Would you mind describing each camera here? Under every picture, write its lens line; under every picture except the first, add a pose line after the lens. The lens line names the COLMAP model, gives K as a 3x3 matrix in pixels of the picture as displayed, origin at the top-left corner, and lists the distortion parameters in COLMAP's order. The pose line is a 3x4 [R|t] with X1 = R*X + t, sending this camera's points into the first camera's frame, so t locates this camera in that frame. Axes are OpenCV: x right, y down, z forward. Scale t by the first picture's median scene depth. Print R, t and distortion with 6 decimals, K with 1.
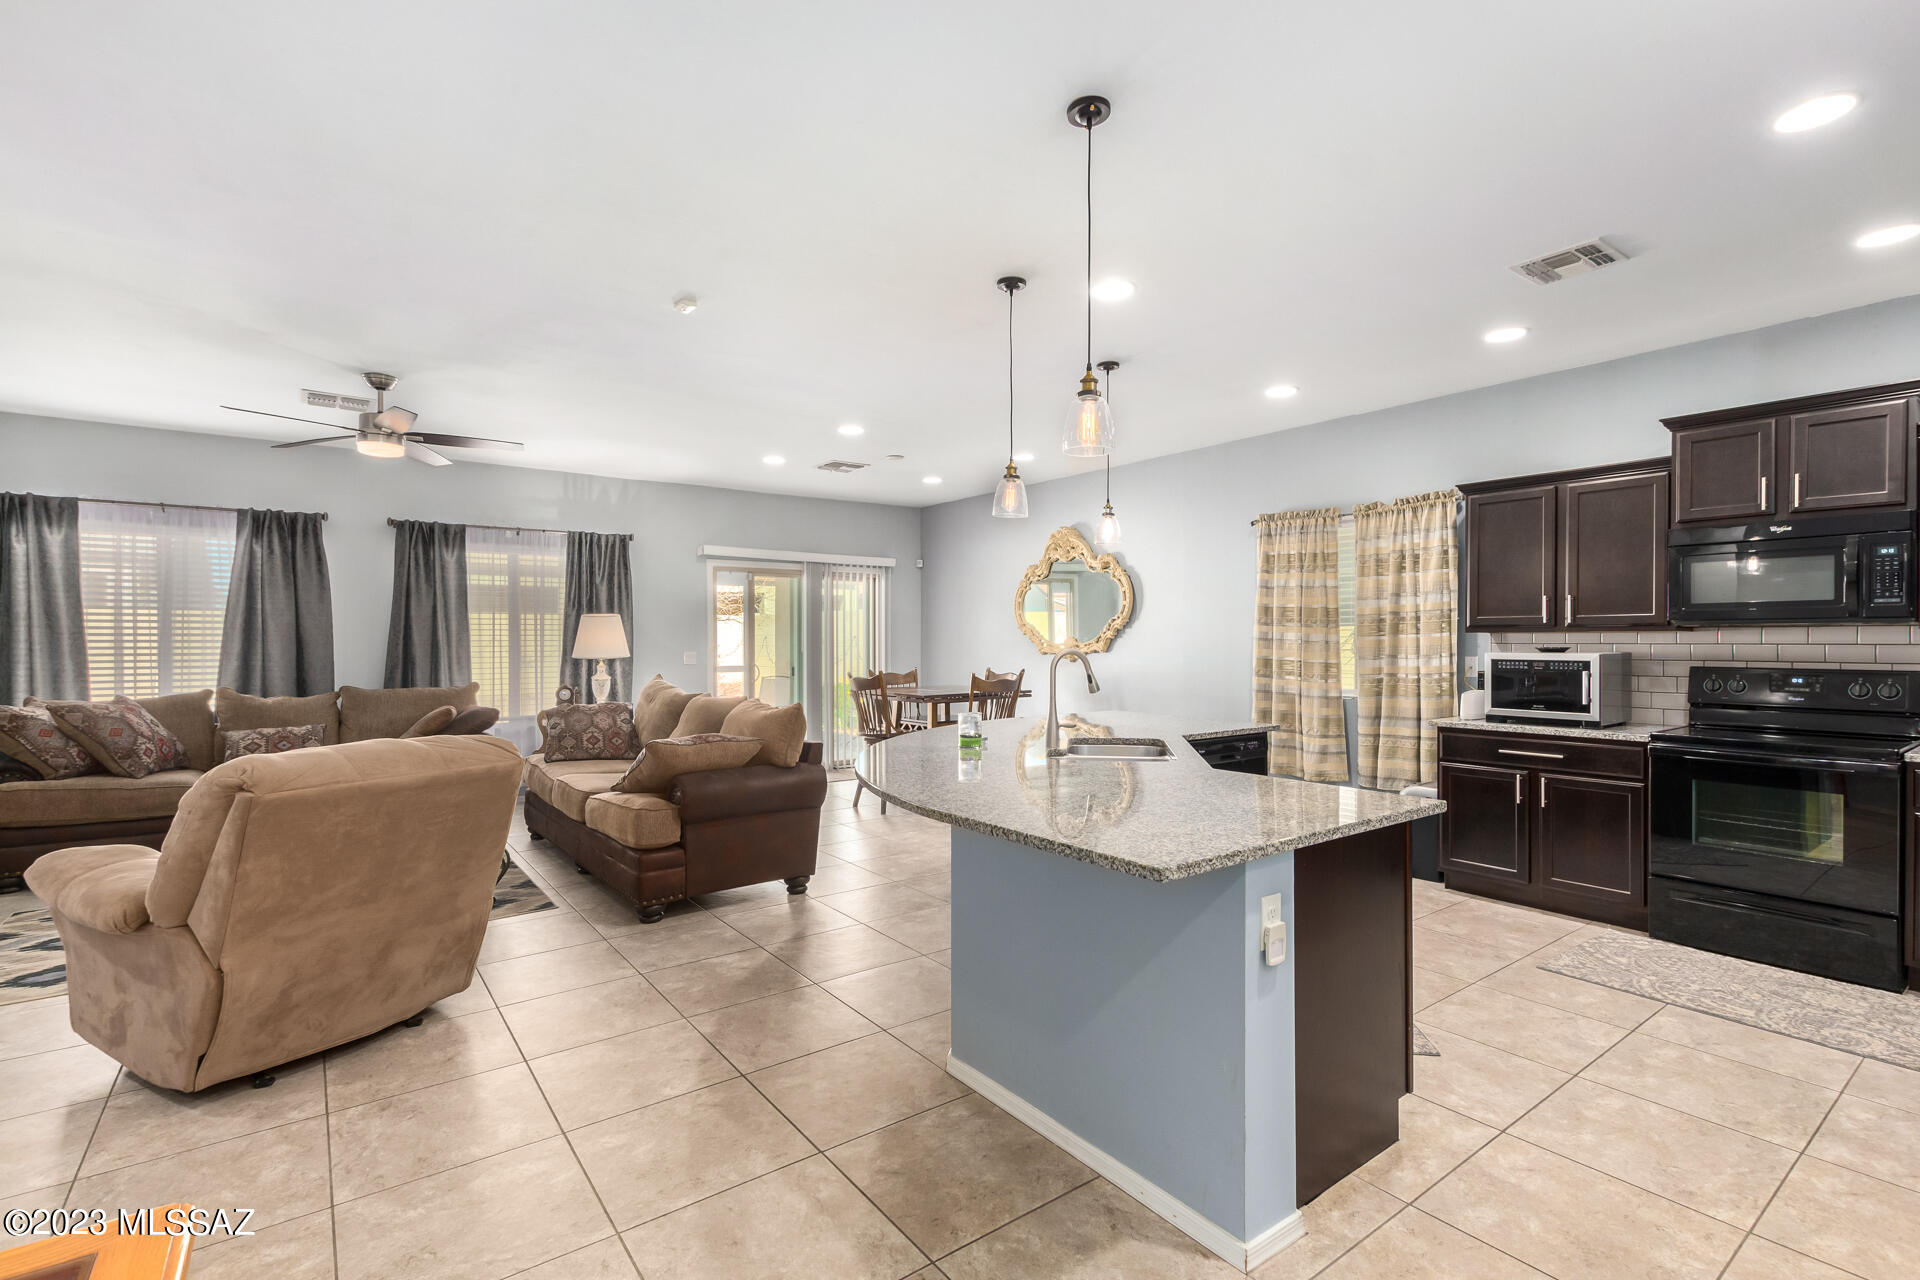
lens RADIAL K [[885.9, 0, 972.8], [0, 885.9, 635.2], [0, 0, 1]] dist [0.002458, 0.000291]
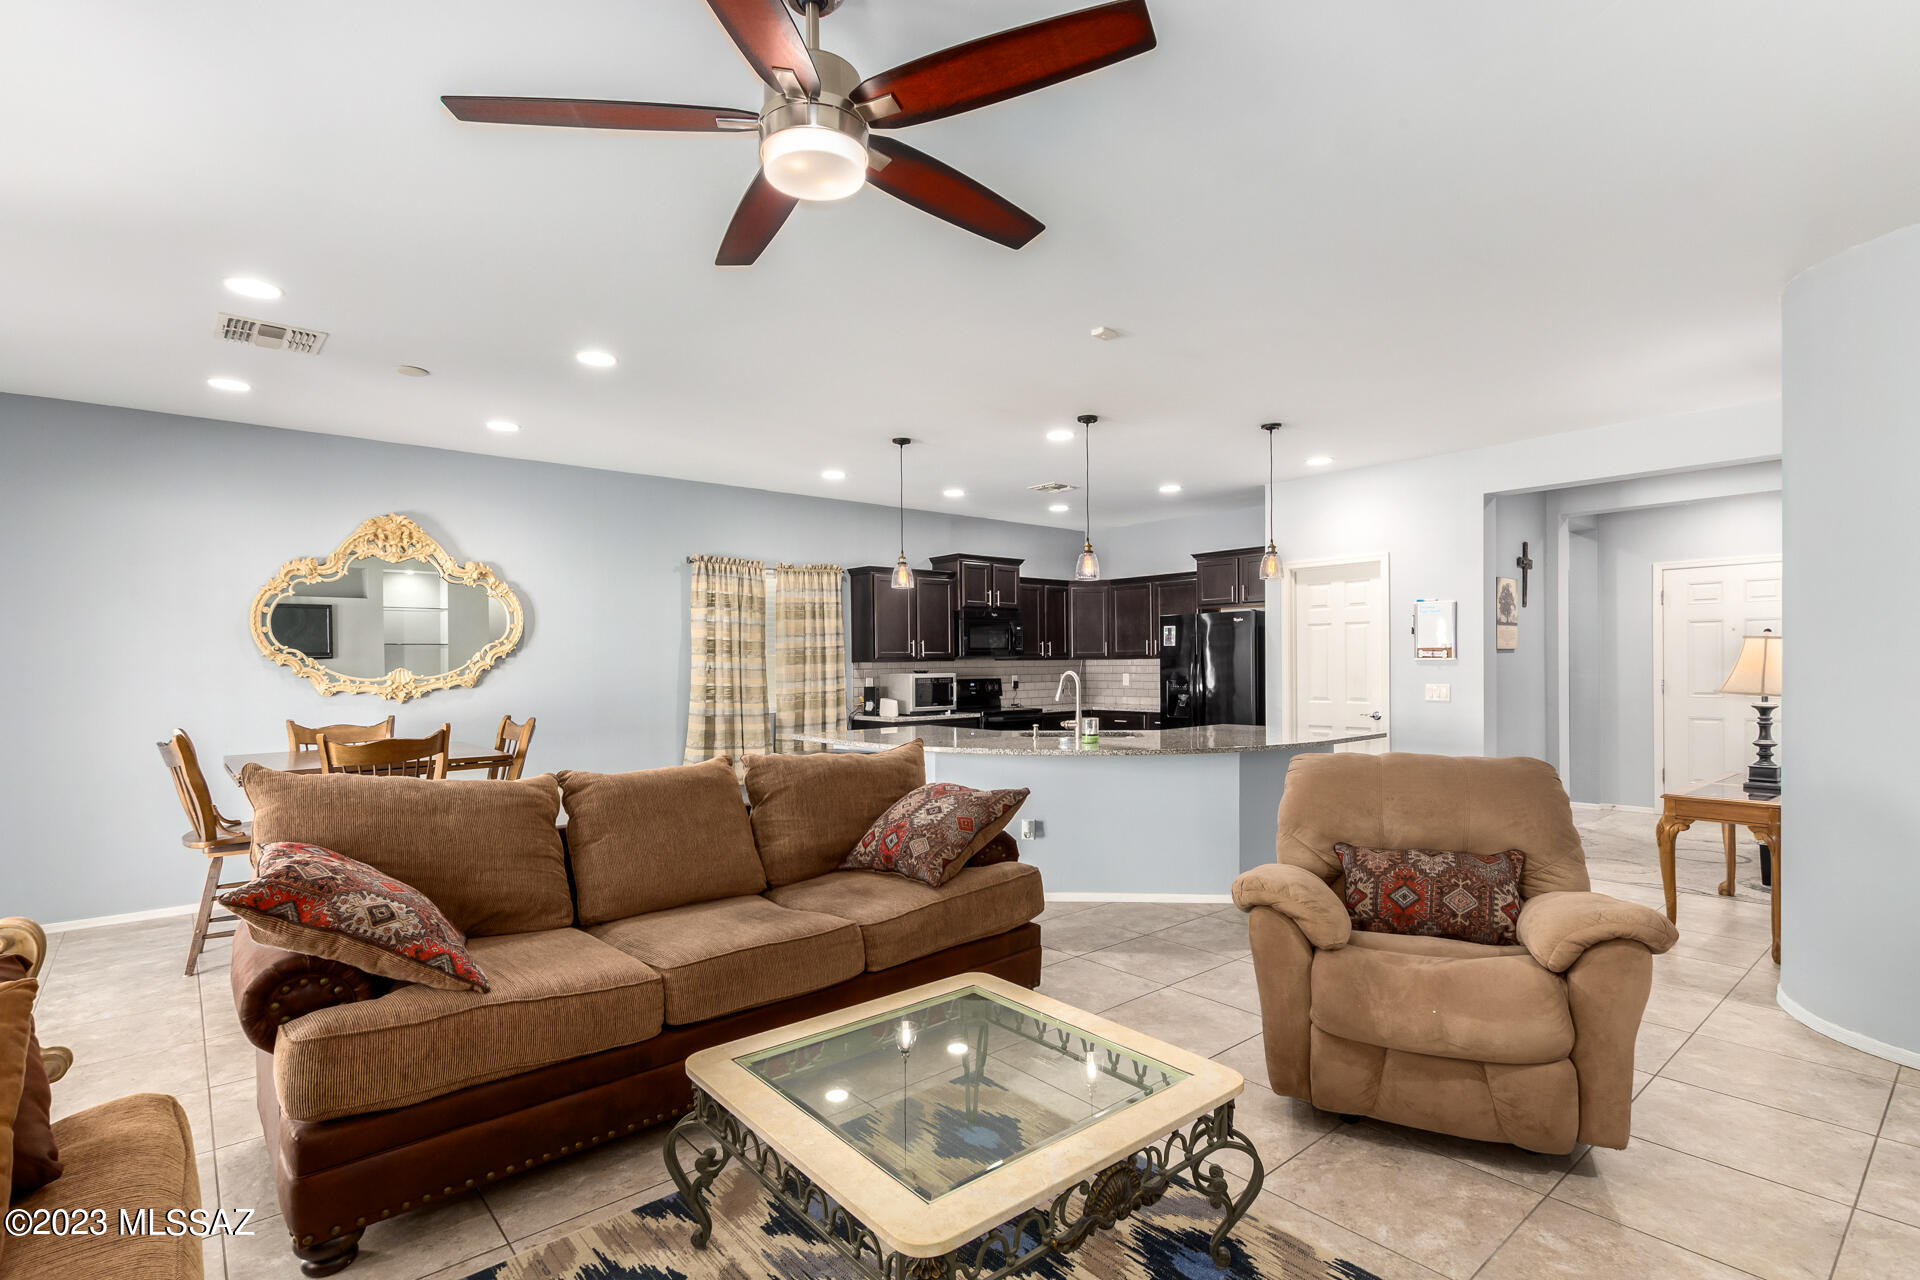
lens RADIAL K [[885.9, 0, 961.7], [0, 885.9, 659.1], [0, 0, 1]] dist [0.002458, 0.000291]
pose [[-0.053935, 0.006860, 0.998521, -0.943126], [0.002361, 0.999974, -0.006742, 0.002477], [-0.998542, 0.001994, -0.053950, 0.871923]]
